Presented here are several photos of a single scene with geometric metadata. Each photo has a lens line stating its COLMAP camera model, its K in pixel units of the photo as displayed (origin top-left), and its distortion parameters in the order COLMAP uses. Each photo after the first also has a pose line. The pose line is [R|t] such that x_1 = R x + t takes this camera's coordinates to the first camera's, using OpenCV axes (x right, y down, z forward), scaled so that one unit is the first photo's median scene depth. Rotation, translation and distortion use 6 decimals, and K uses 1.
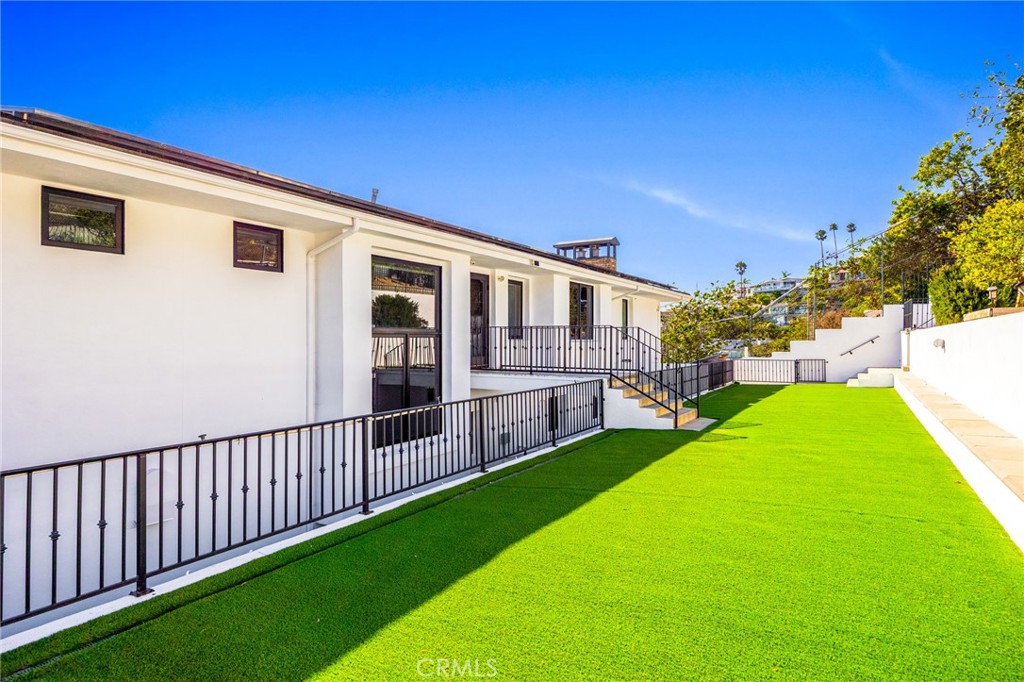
lens RADIAL K [[562.8, 0, 512.0], [0, 562.8, 341.0], [0, 0, 1]] dist [-0.003050, -0.001513]
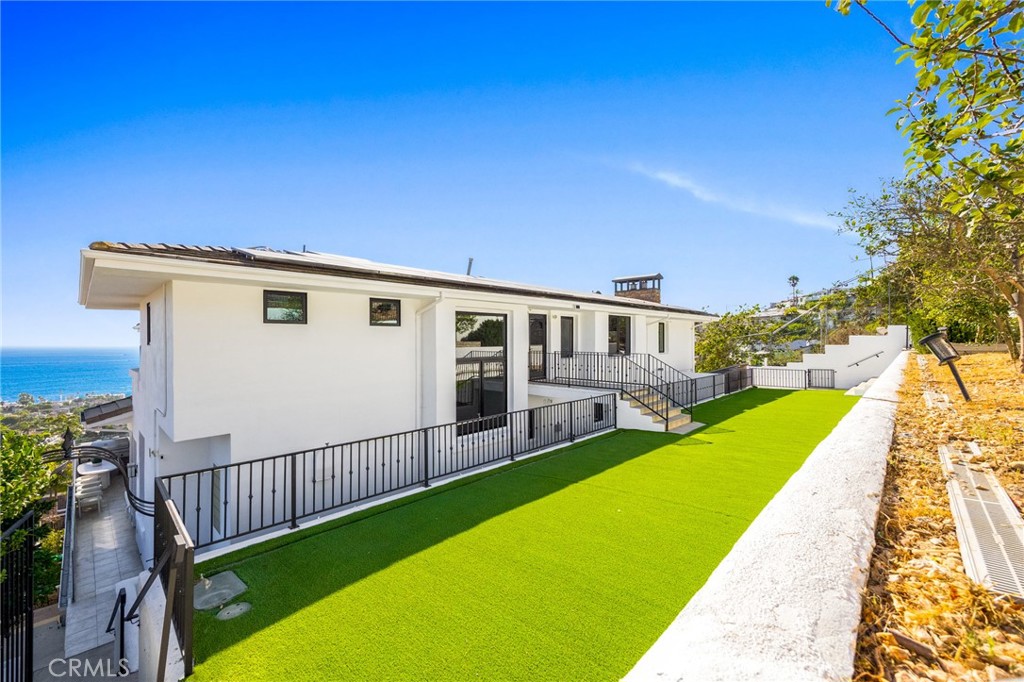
lens RADIAL K [[414.4, 0, 512.0], [0, 414.4, 341.0], [0, 0, 1]] dist [-0.000800, 0.000141]
pose [[0.978553, 0.001445, -0.205988, 0.120710], [-0.001665, 0.999998, -0.000895, -0.062666], [0.205986, 0.001219, 0.978554, -0.077285]]
